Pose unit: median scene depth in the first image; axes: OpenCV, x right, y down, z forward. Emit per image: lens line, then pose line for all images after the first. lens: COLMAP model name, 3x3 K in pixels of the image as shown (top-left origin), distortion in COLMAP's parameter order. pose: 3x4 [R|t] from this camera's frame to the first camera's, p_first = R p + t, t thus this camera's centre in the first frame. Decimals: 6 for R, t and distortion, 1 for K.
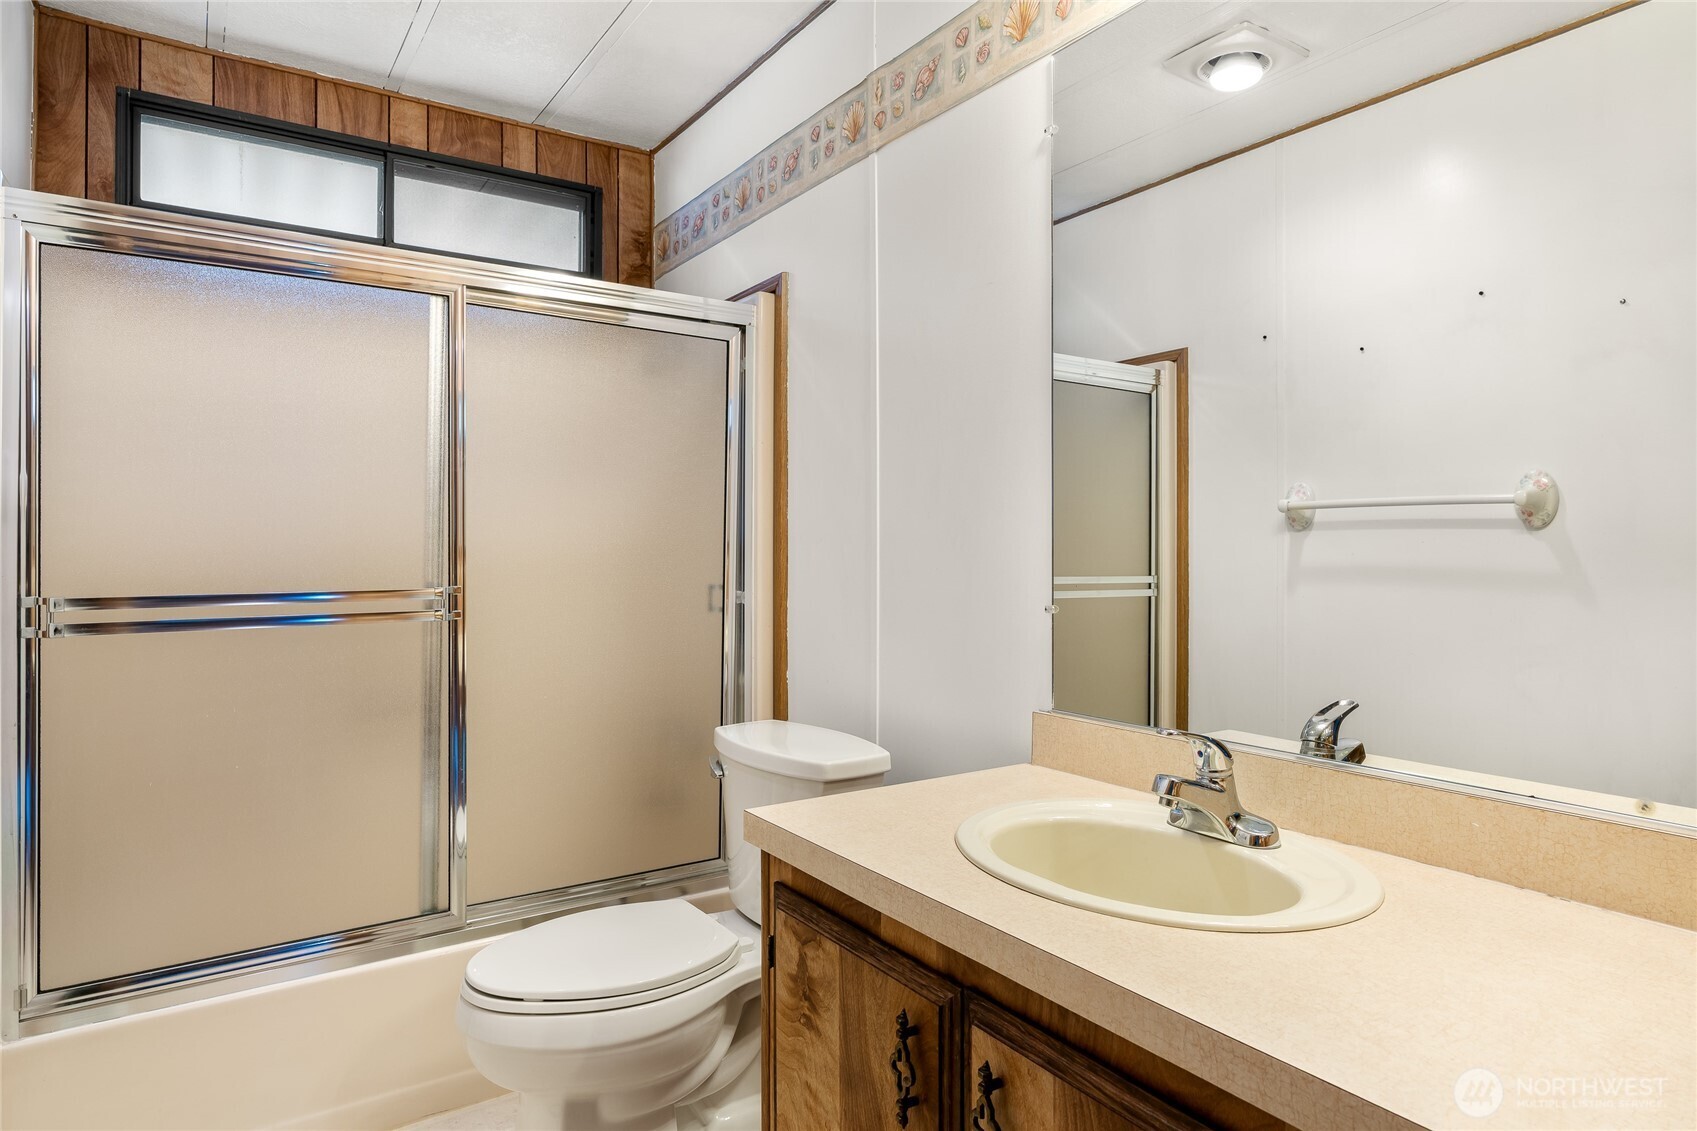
lens RADIAL K [[984.9, 0, 847.2], [0, 984.9, 544.8], [0, 0, 1]] dist [-0.000865, 0.000458]
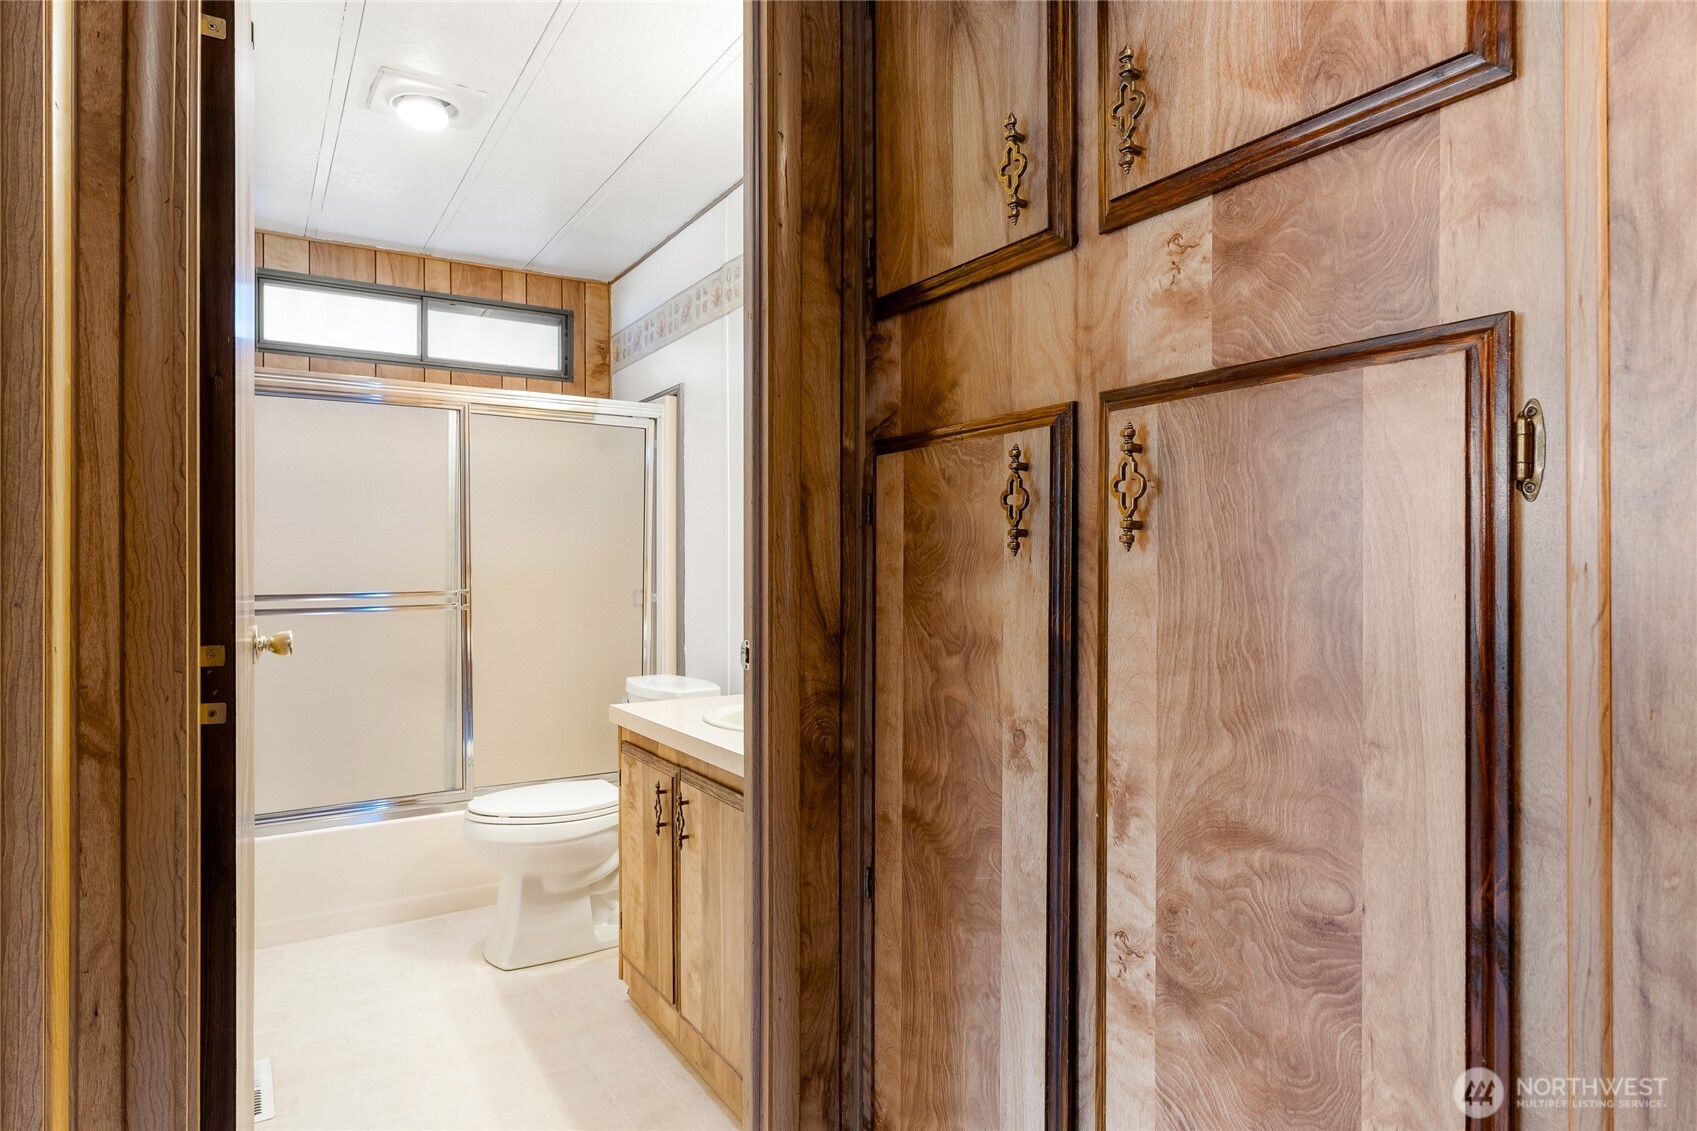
lens RADIAL K [[978.5, 0, 848.5], [0, 978.5, 565.5], [0, 0, 1]] dist [0.003640, 0.001185]
pose [[0.999405, -0.003277, -0.034325, 0.220323], [0.003471, 0.999978, 0.005585, -0.003264], [0.034306, -0.005701, 0.999395, -0.450168]]
